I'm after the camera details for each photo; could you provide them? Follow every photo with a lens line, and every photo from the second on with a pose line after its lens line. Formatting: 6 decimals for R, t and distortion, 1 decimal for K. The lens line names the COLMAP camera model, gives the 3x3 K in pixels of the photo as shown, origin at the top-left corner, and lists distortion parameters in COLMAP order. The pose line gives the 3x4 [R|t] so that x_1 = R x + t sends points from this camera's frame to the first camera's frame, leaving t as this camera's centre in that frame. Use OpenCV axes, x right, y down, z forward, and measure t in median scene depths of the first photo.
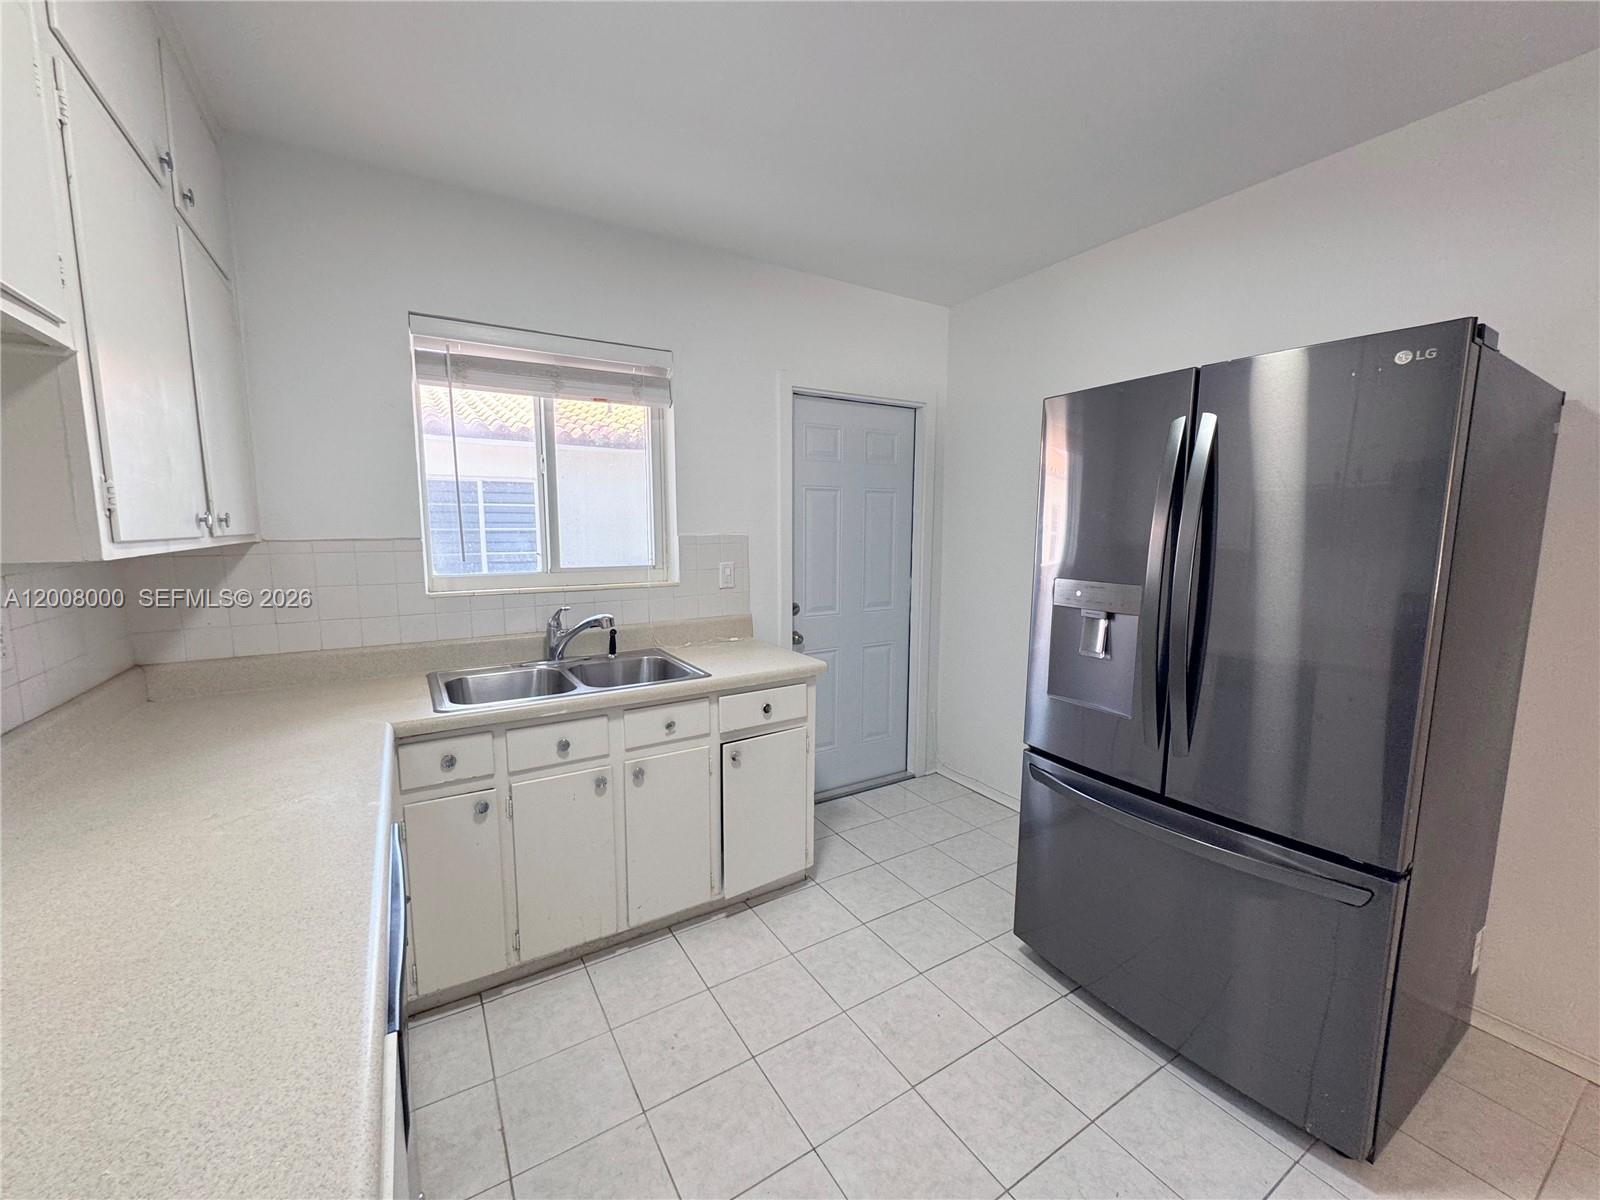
lens RADIAL K [[636.7, 0, 800.0], [0, 636.7, 608.0], [0, 0, 1]] dist [-0.001557, 0.000259]
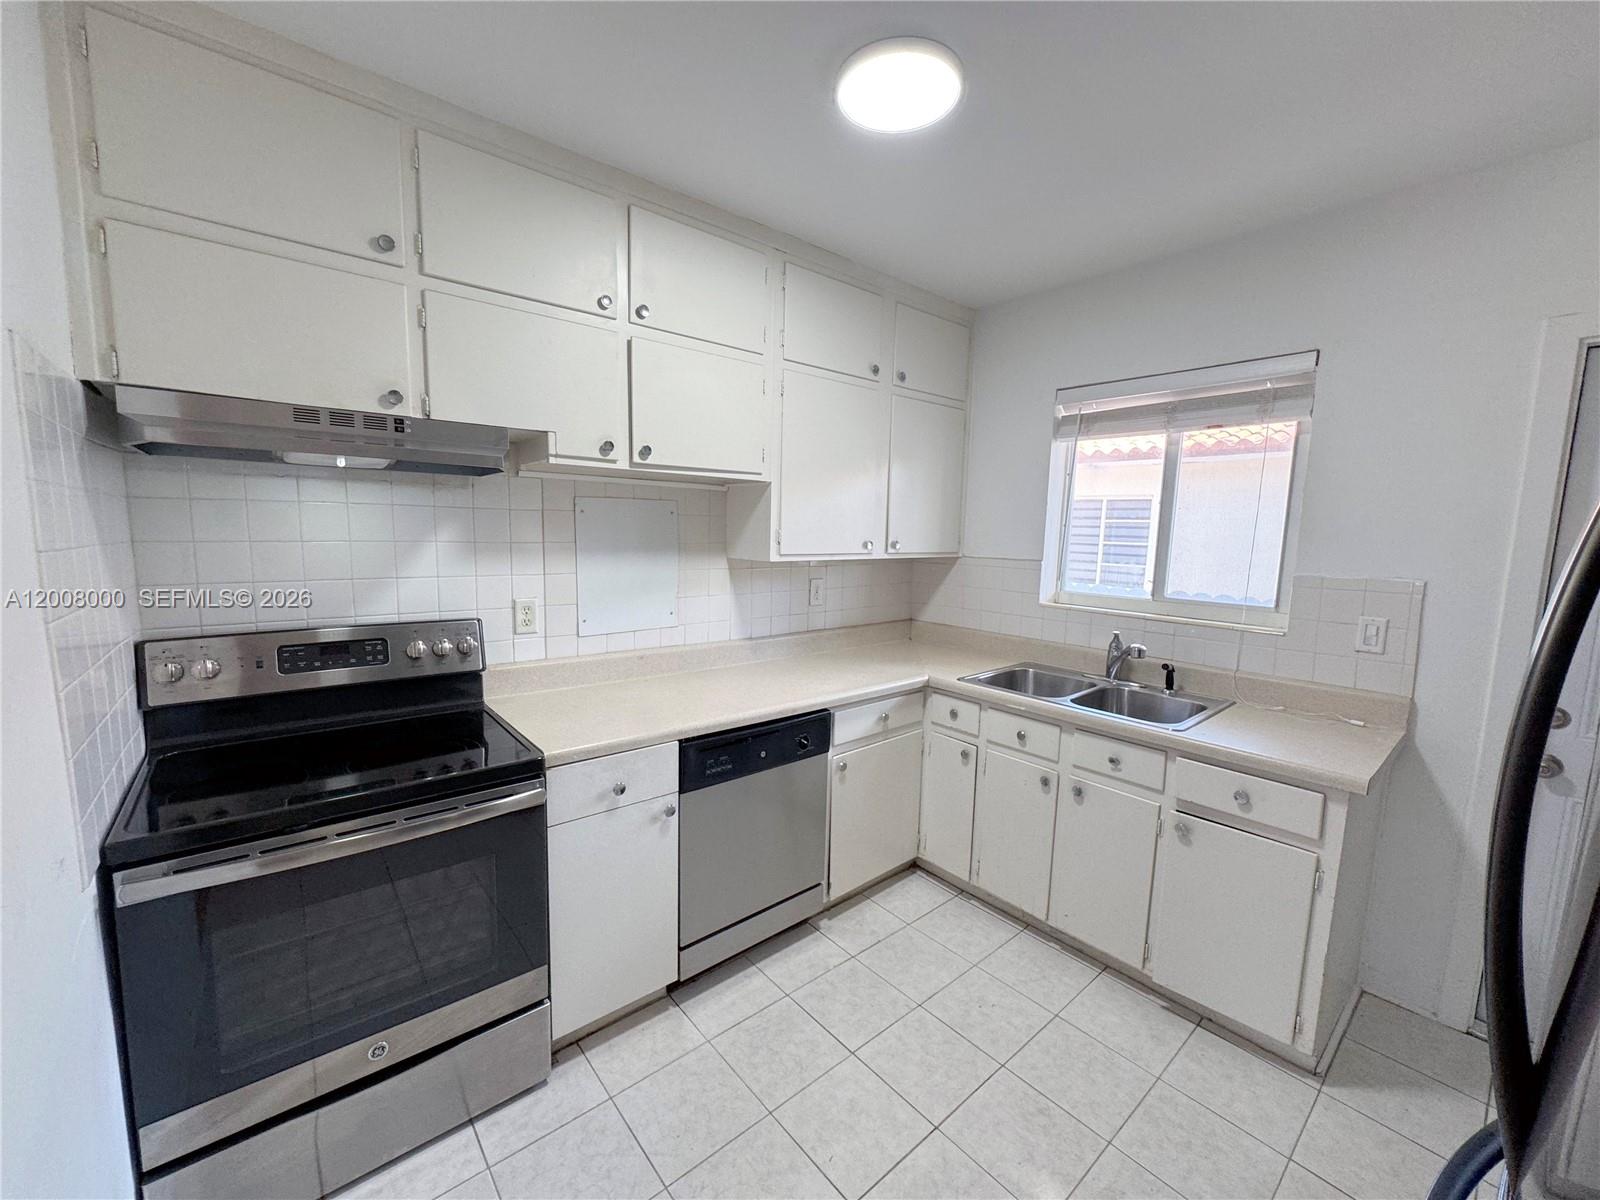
lens RADIAL K [[636.7, 0, 799.4], [0, 636.7, 606.2], [0, 0, 1]] dist [-0.001557, 0.000259]
pose [[0.150800, 0.127164, -0.980351, 0.669667], [-0.149472, 0.983224, 0.104545, -0.084224], [0.977199, 0.130770, 0.167278, 0.324987]]
